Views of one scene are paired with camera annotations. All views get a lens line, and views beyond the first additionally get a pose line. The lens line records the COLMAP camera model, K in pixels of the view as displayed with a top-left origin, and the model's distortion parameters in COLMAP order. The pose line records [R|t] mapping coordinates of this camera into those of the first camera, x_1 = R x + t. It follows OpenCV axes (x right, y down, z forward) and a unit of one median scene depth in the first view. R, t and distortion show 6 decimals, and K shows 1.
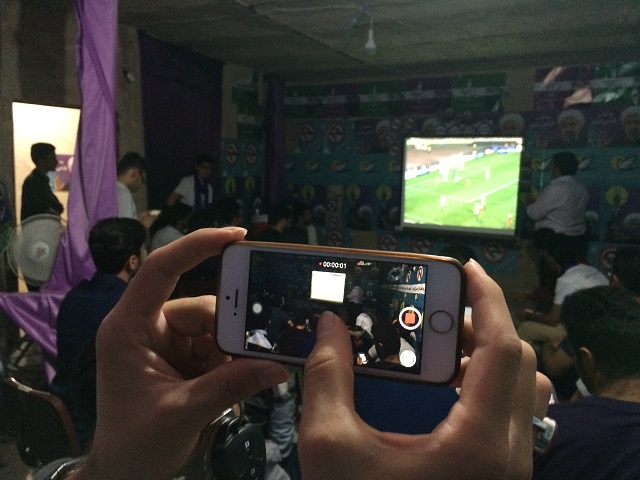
lens RADIAL K [[552.8, 0, 321.7], [0, 552.8, 235.7], [0, 0, 1]] dist [0.087833, -0.151345]
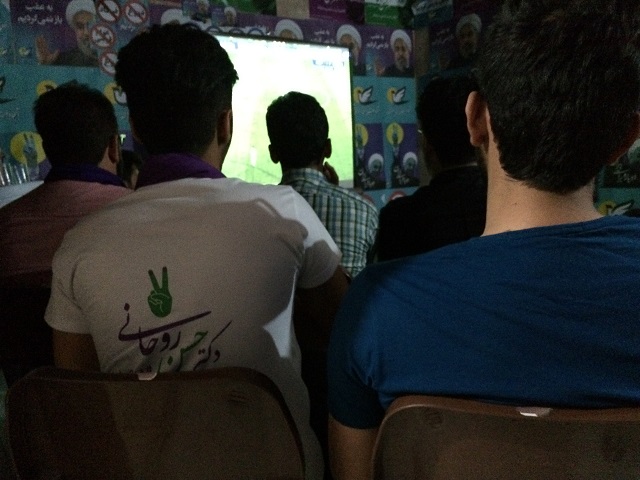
lens RADIAL K [[546.2, 0, 321.0], [0, 546.2, 237.6], [0, 0, 1]] dist [0.093690, -0.145495]
pose [[0.458544, -0.160436, 0.874070, -0.280022], [0.159244, 0.982483, 0.096795, -0.011652], [-0.874288, 0.094806, 0.476060, 0.640861]]
